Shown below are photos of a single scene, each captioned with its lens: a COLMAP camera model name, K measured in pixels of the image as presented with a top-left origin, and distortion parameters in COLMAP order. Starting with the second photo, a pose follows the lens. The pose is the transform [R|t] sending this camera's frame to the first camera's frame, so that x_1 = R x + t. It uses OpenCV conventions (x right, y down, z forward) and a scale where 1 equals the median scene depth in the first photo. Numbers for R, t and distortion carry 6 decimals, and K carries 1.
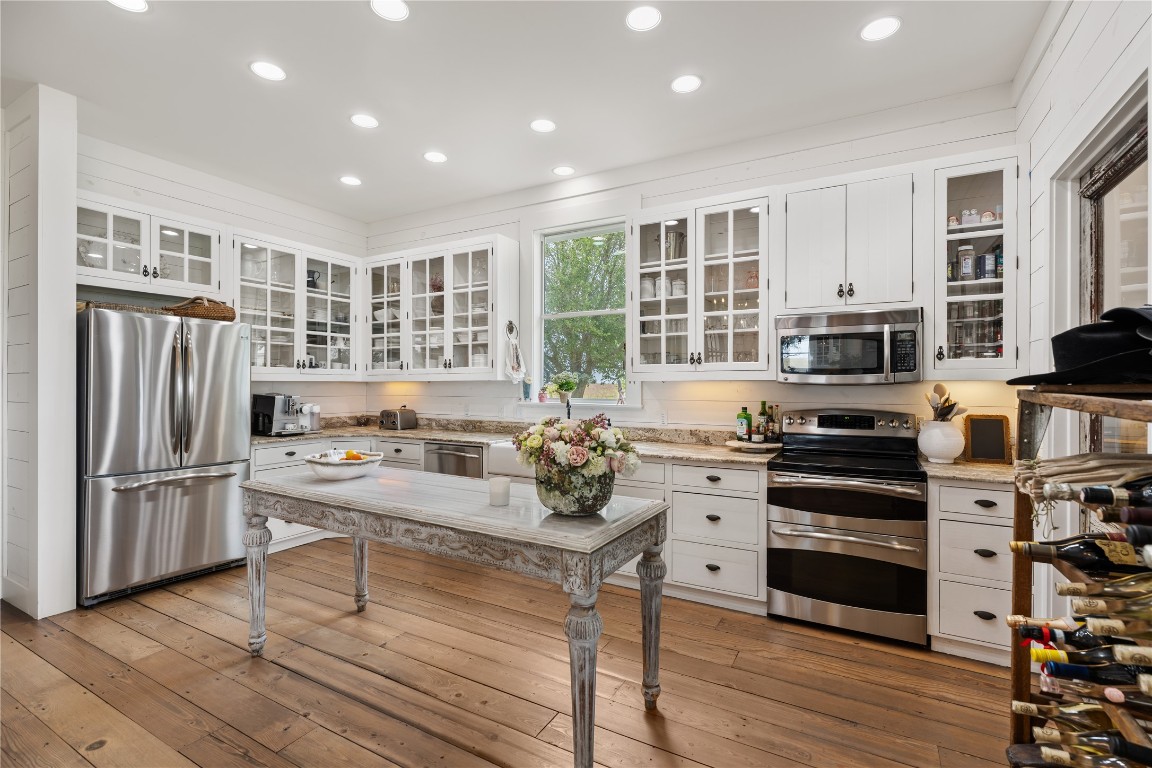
lens RADIAL K [[518.9, 0, 577.6], [0, 518.9, 382.8], [0, 0, 1]] dist [-0.000228, -0.000212]
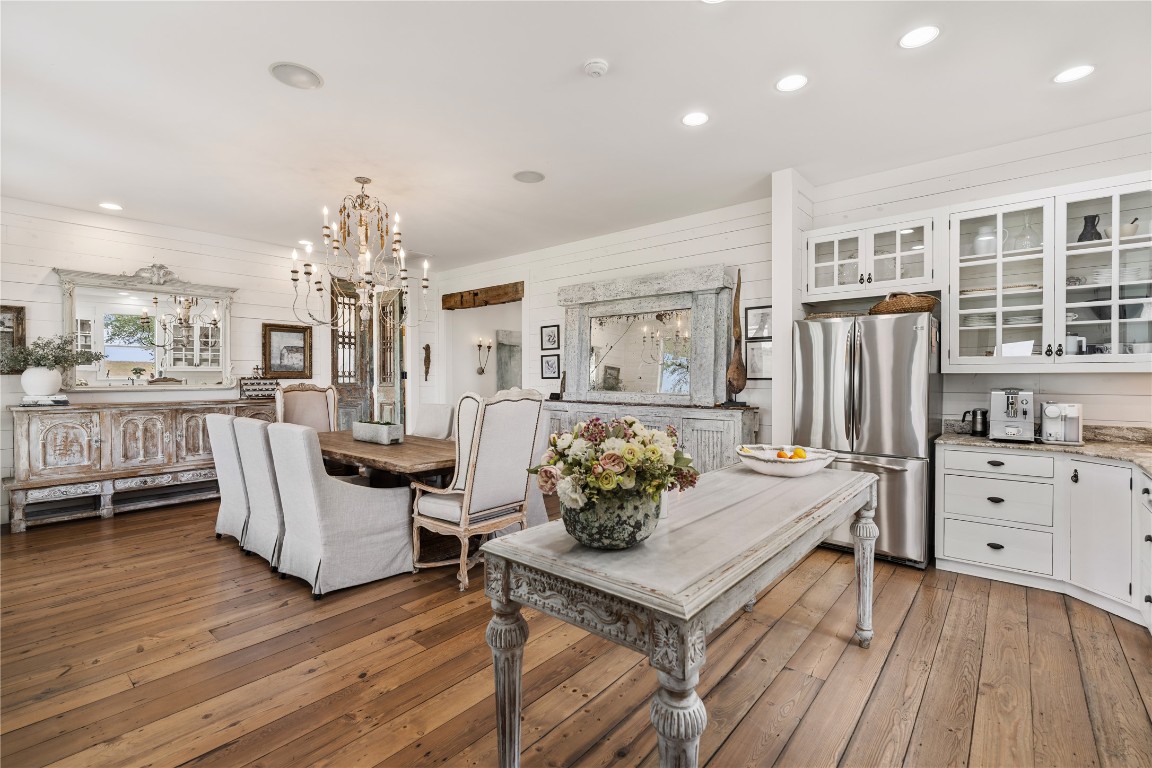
lens RADIAL K [[518.9, 0, 576.0], [0, 518.9, 383.3], [0, 0, 1]] dist [-0.000228, -0.000212]
pose [[-0.193079, 0.010671, -0.981125, 0.395269], [0.005158, 0.999938, 0.009860, 0.000921], [0.981170, -0.003157, -0.193122, 0.565131]]
